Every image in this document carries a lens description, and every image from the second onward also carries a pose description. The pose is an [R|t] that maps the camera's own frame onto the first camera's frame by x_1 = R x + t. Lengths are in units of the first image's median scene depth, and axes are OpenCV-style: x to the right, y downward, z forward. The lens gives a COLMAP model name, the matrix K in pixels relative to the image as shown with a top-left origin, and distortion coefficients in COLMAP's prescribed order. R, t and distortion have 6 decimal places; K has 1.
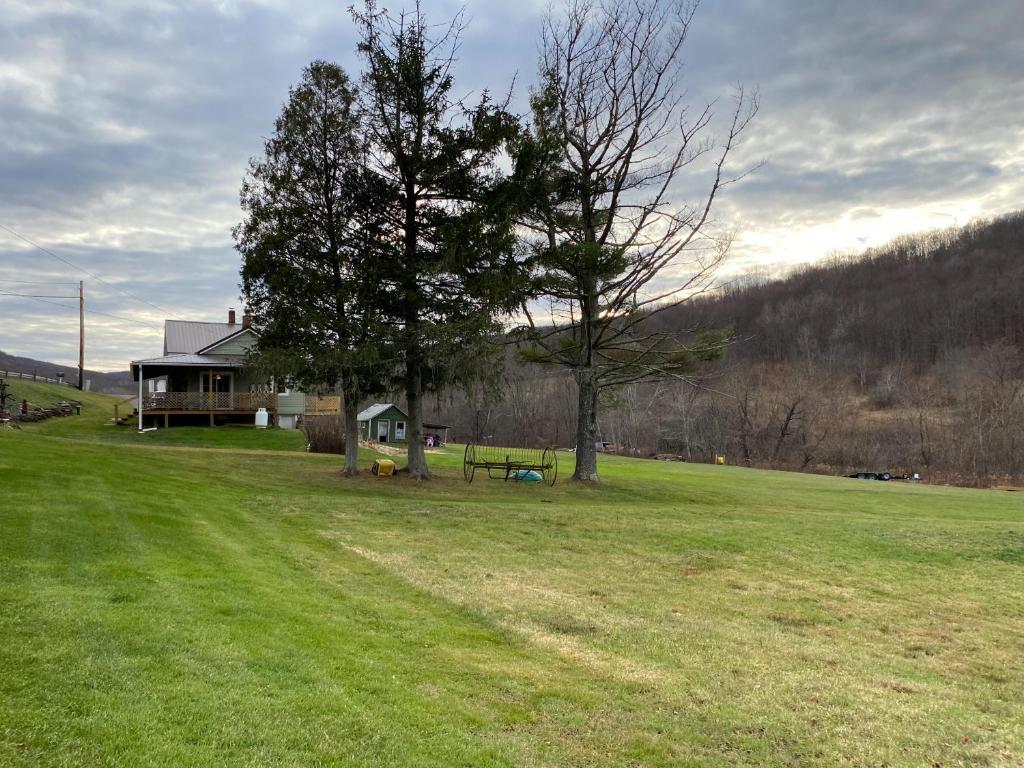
lens RADIAL K [[756.0, 0, 512.0], [0, 756.0, 384.0], [0, 0, 1]] dist [-0.002535, -0.002958]
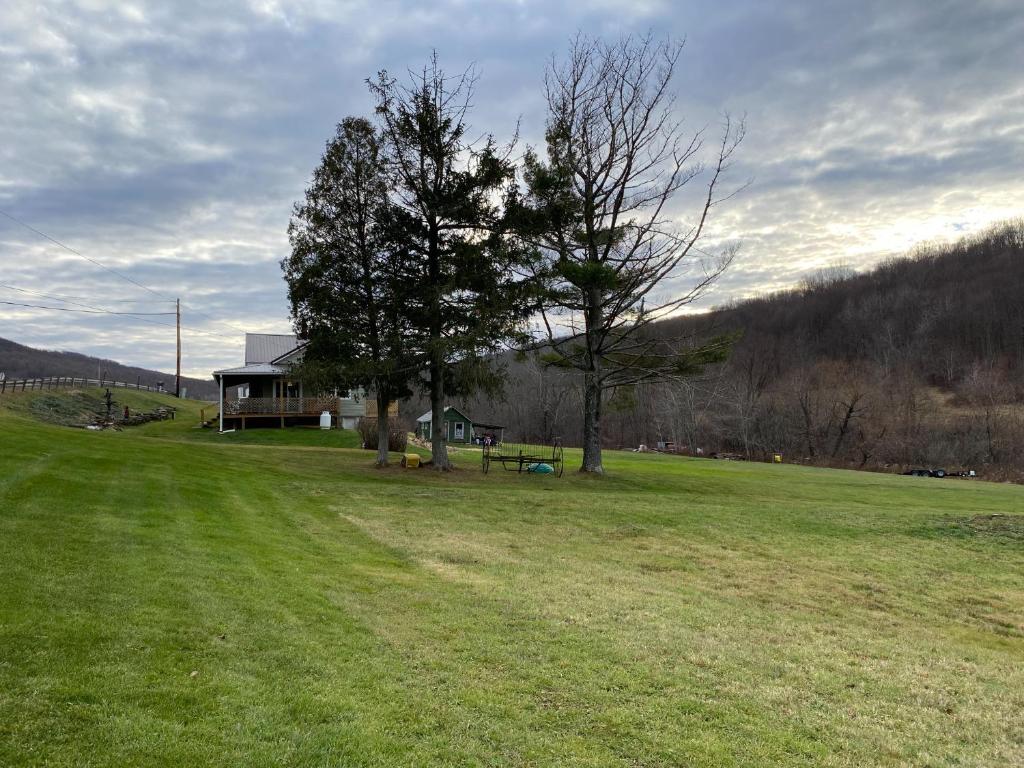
lens RADIAL K [[768.8, 0, 512.0], [0, 768.8, 384.0], [0, 0, 1]] dist [0.046590, -0.053136]
pose [[0.993633, -0.014468, -0.111732, 0.103330], [0.014476, 0.999895, -0.000736, -0.004752], [0.111731, -0.000886, 0.993738, -0.143468]]
